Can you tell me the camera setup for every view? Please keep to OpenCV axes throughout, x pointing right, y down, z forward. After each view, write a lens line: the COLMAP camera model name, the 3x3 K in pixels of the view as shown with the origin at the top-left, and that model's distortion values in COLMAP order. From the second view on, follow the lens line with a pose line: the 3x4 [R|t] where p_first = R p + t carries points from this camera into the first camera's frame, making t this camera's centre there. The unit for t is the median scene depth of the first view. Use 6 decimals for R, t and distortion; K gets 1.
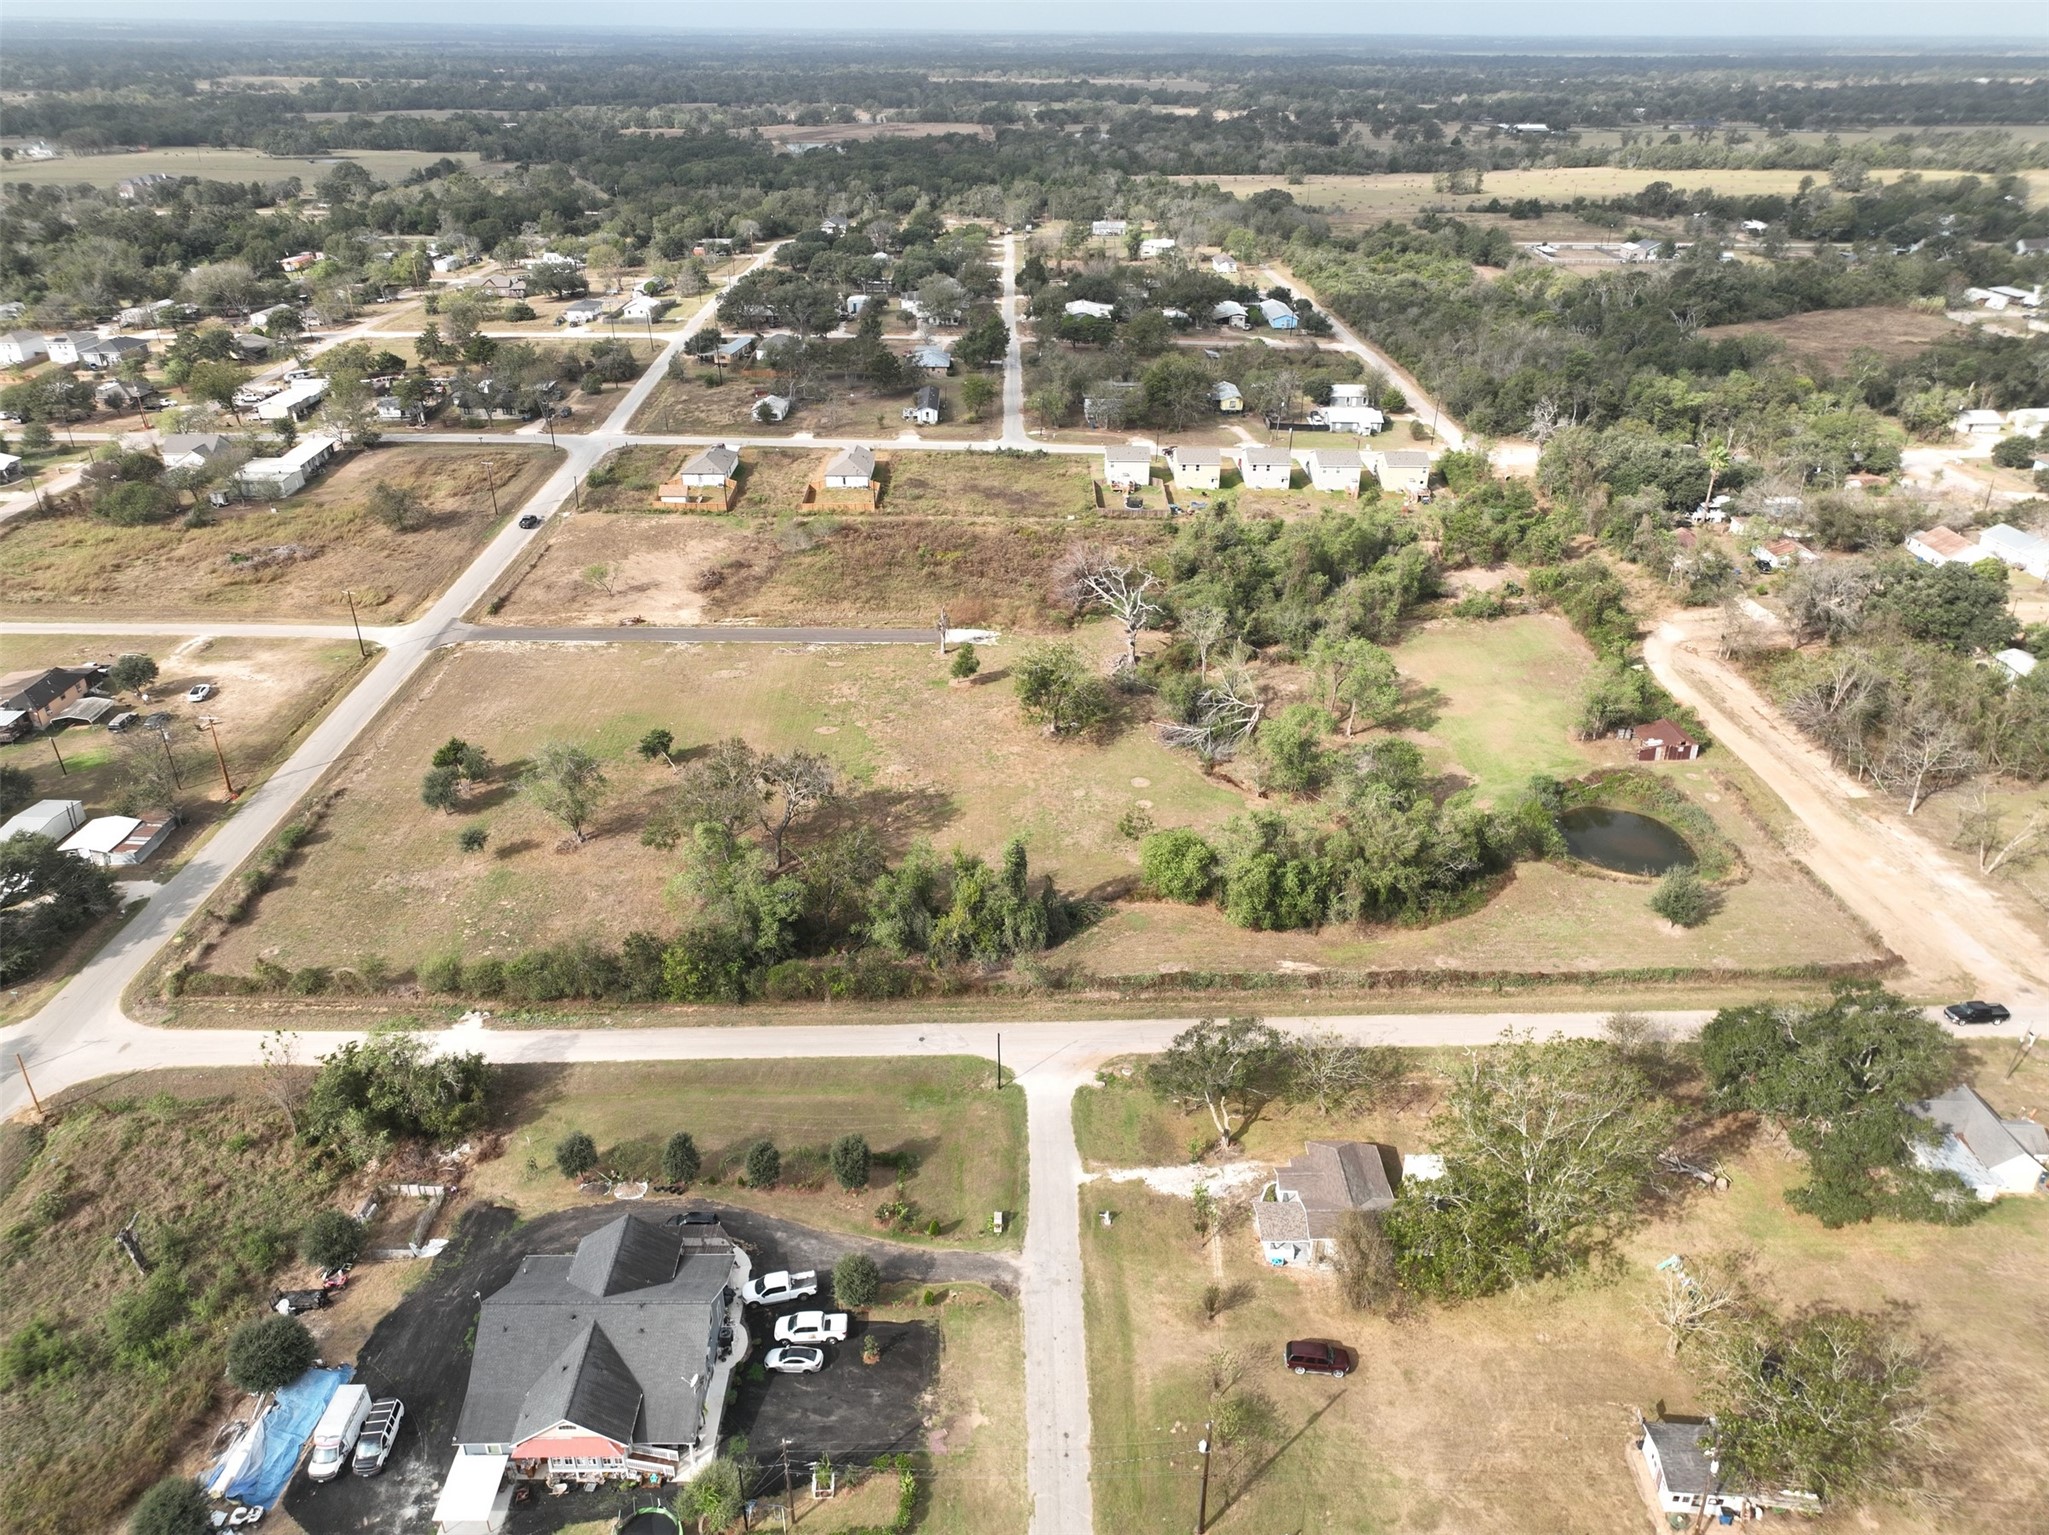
lens RADIAL K [[1449.0, 0, 1024.5], [0, 1449.0, 767.5], [0, 0, 1]] dist [0.005347, 0.008544]
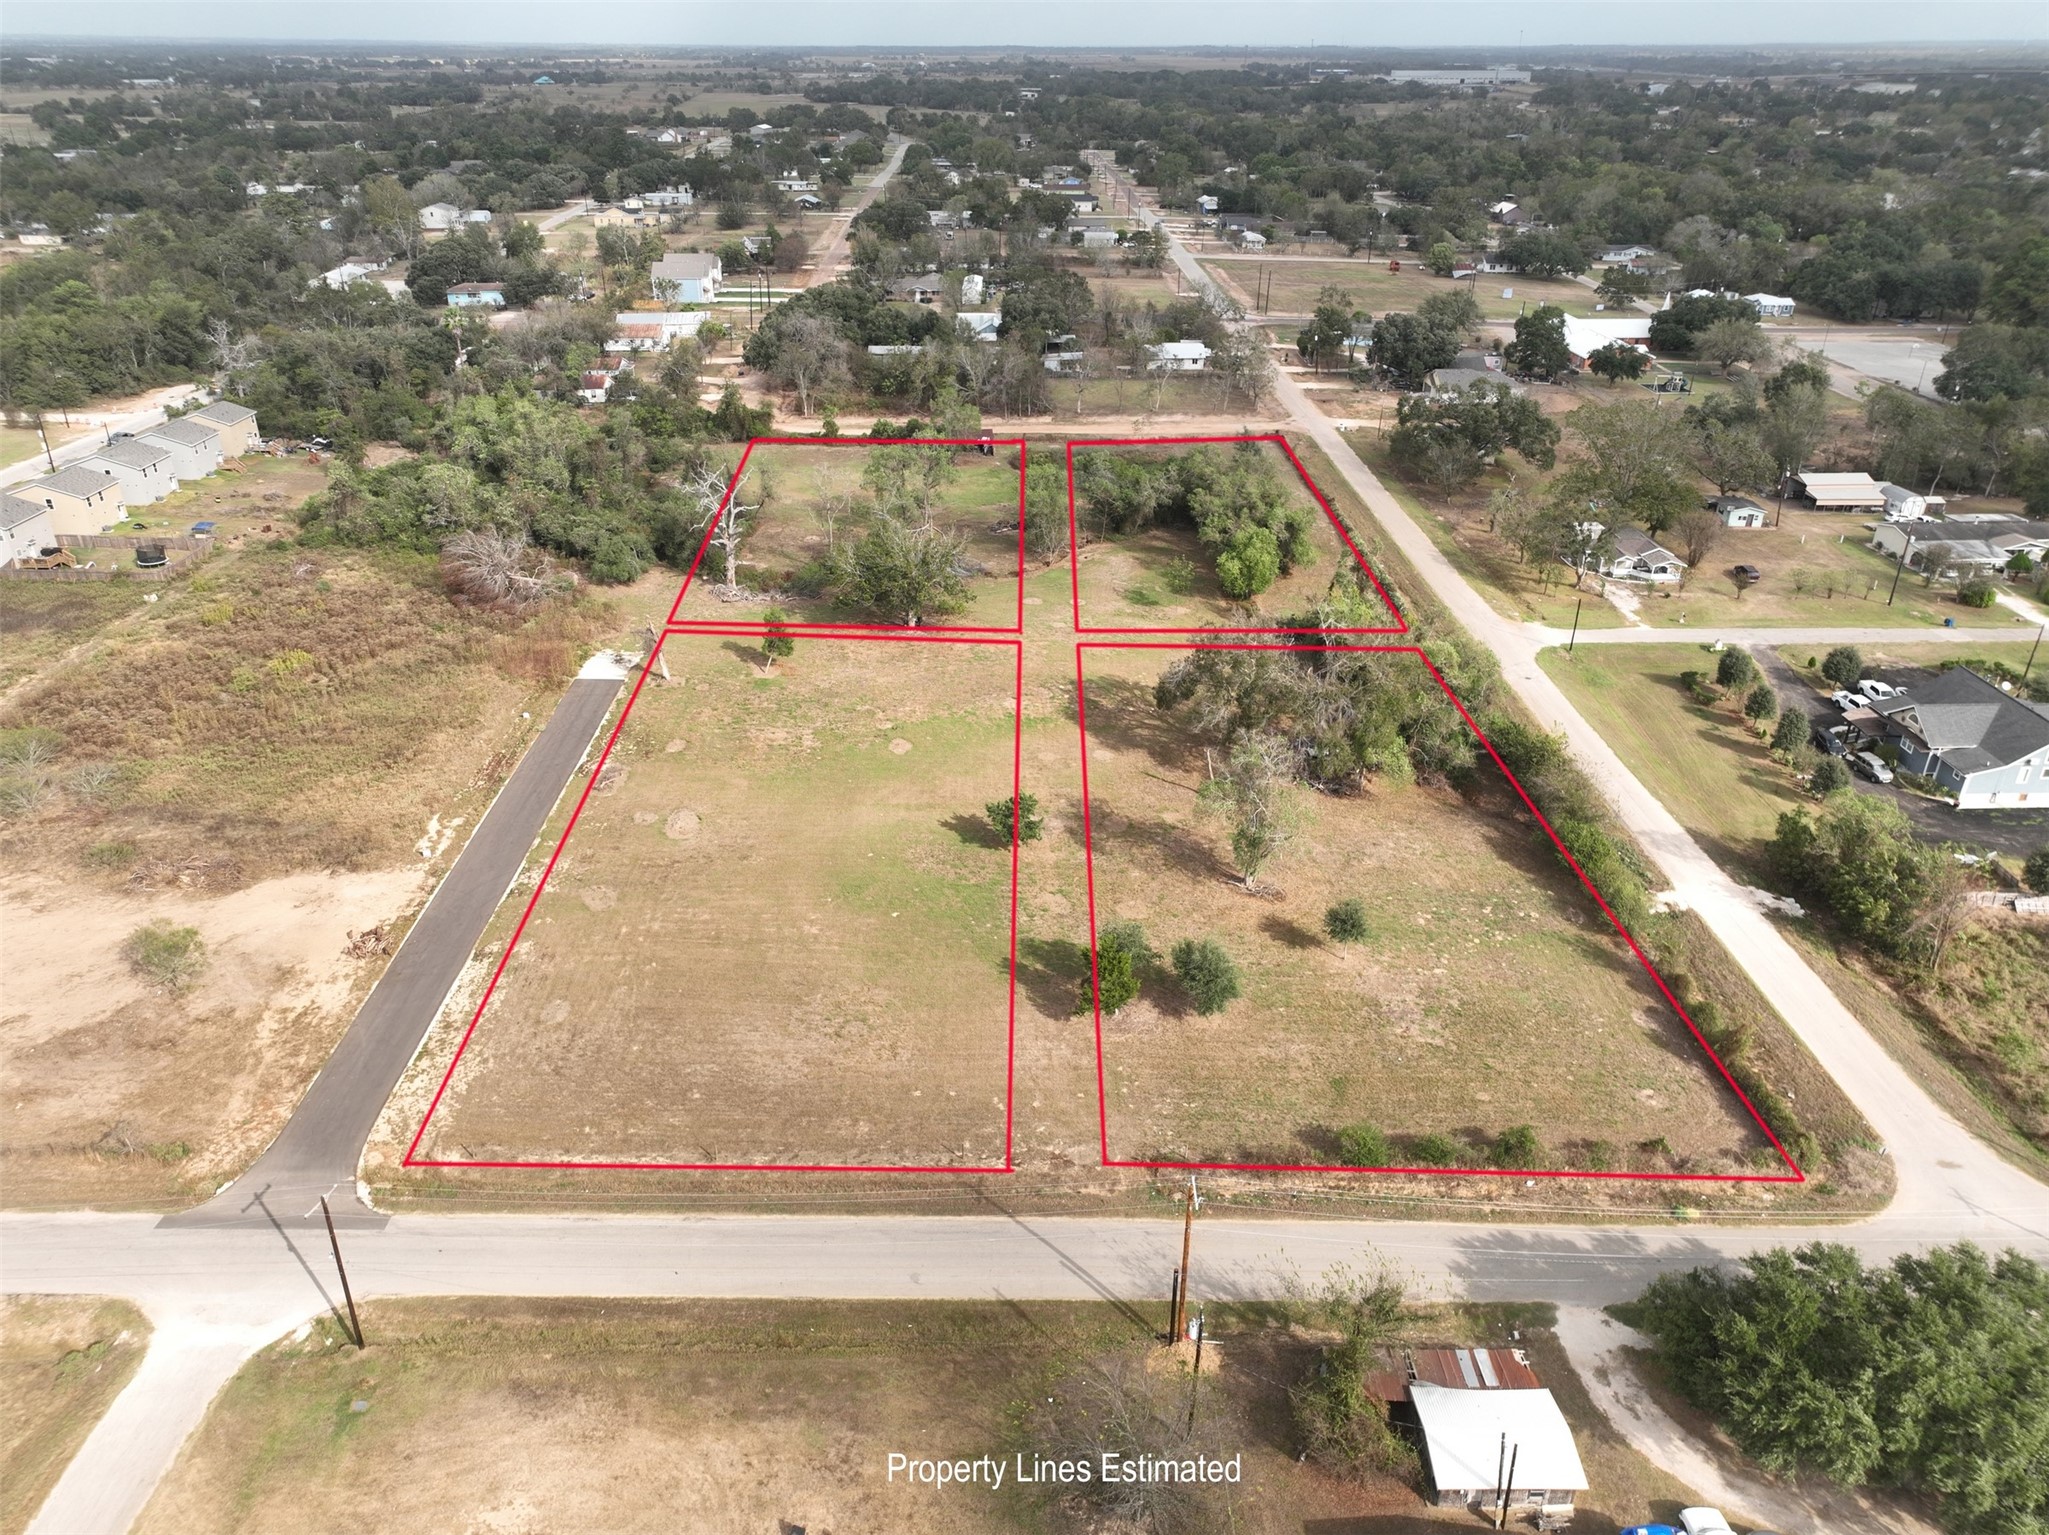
lens RADIAL K [[1449.0, 0, 1024.5], [0, 1449.0, 767.5], [0, 0, 1]] dist [0.005347, 0.008544]
pose [[-0.014282, -0.456676, 0.889518, -0.745422], [0.454598, 0.789385, 0.412567, -0.272264], [-0.890582, 0.410265, 0.196330, 0.783567]]
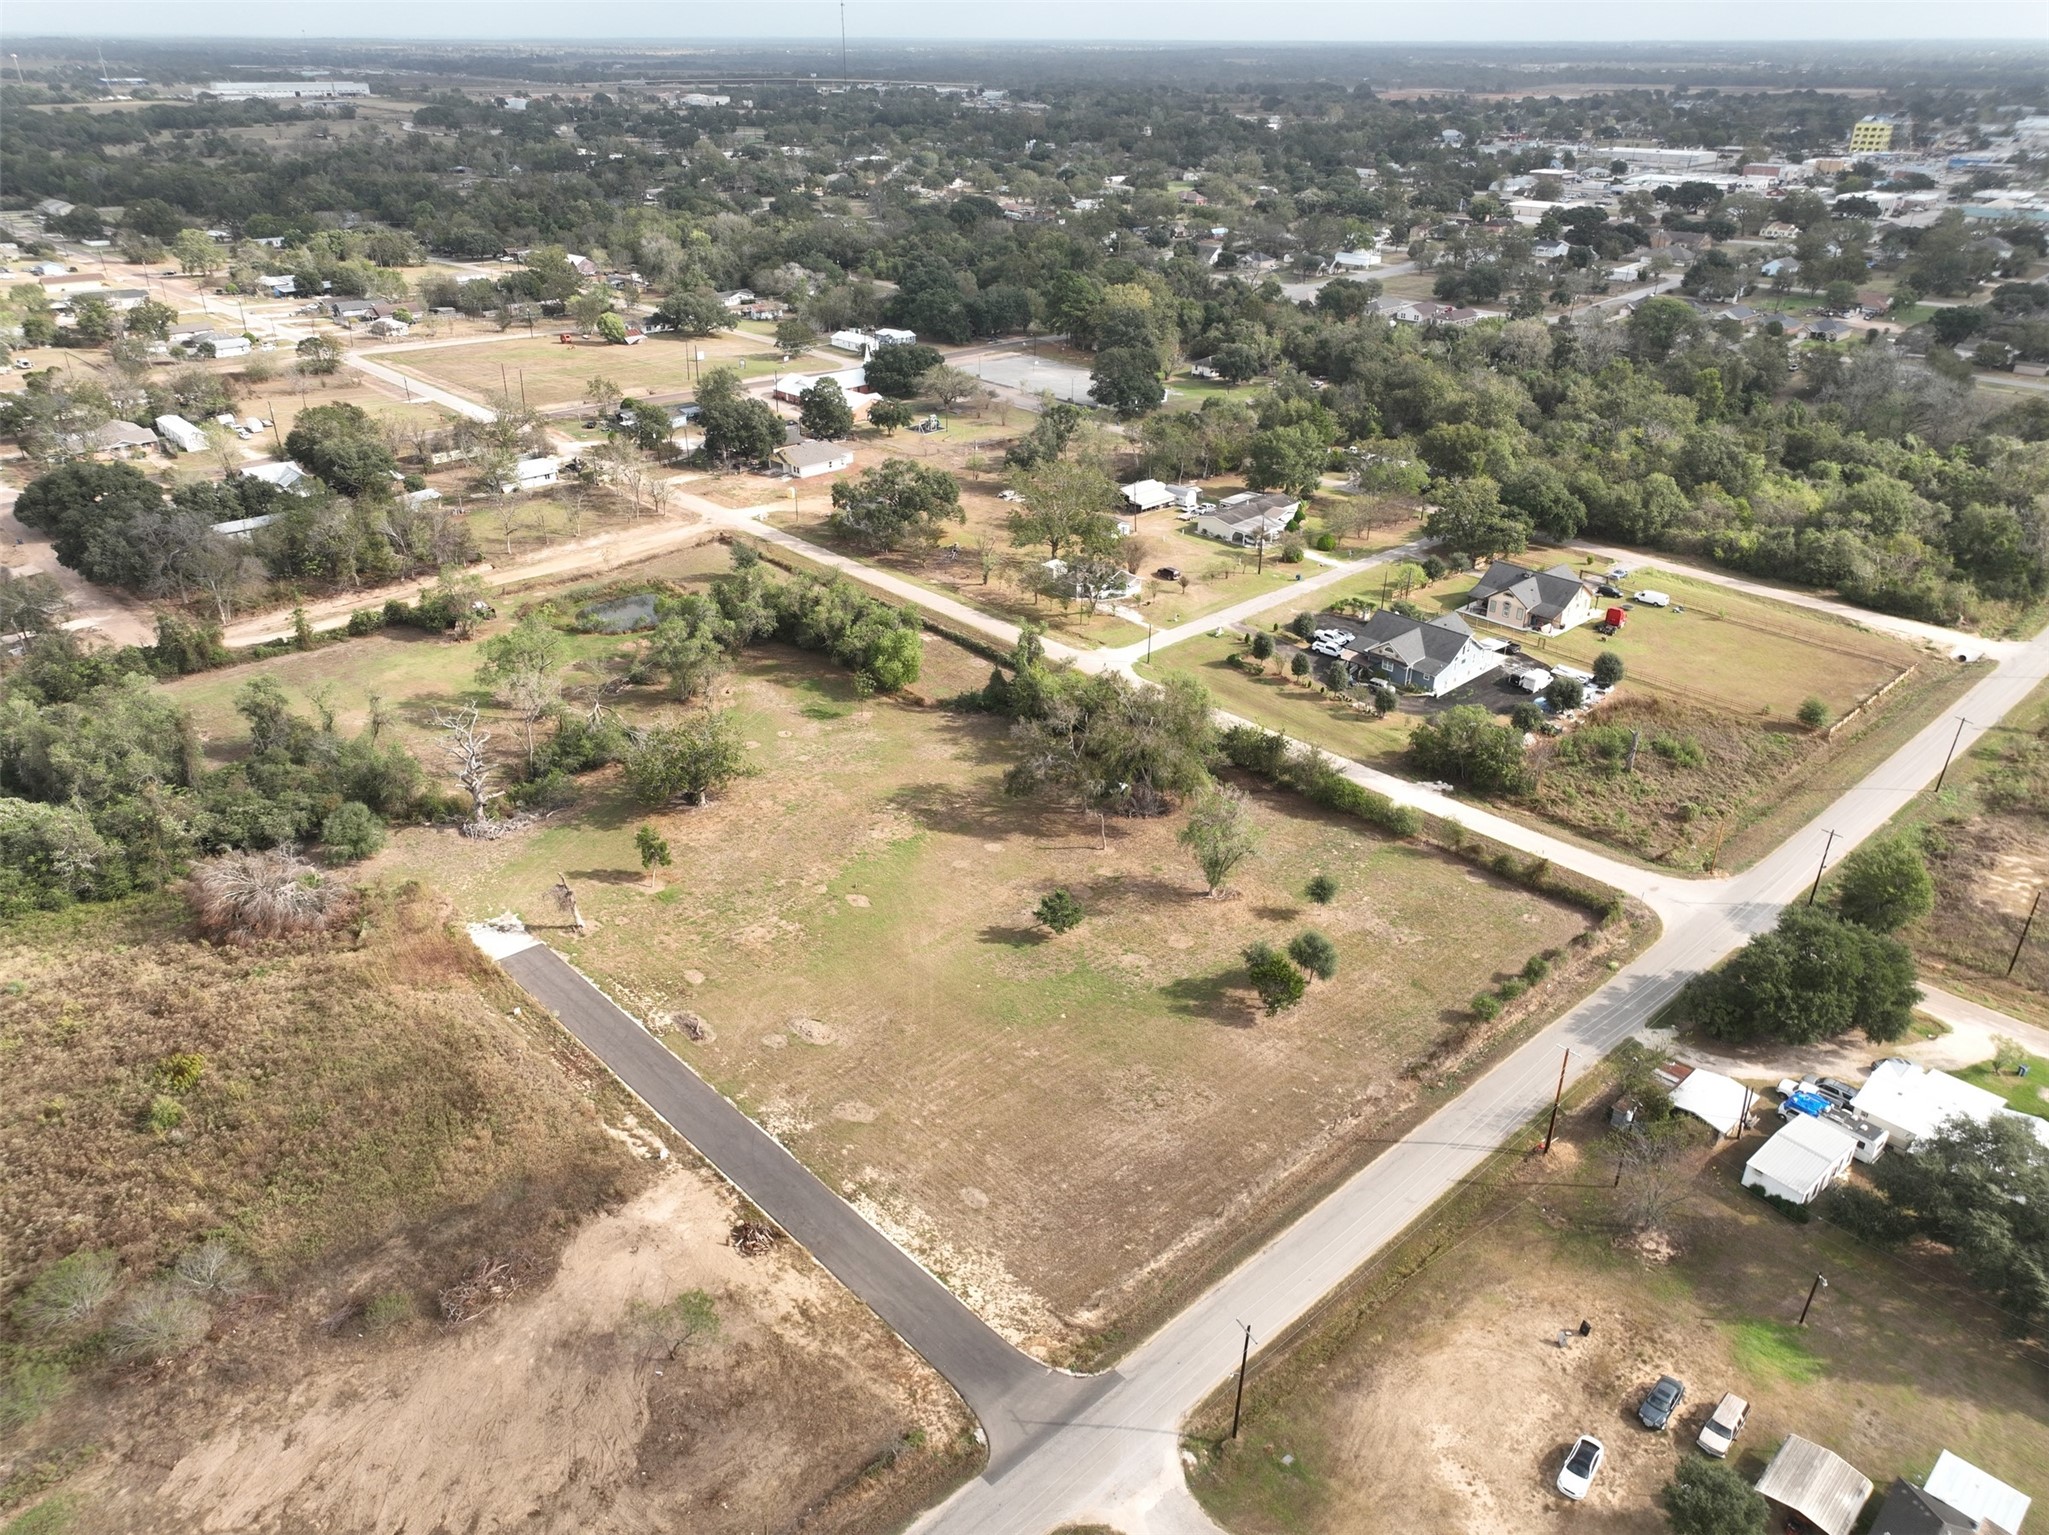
lens RADIAL K [[1449.0, 0, 1024.5], [0, 1449.0, 767.5], [0, 0, 1]] dist [0.005347, 0.008544]
pose [[-0.681848, -0.339059, 0.648168, -0.672367], [0.328526, 0.649754, 0.685486, -0.575332], [-0.653570, 0.680337, -0.331644, 1.117299]]
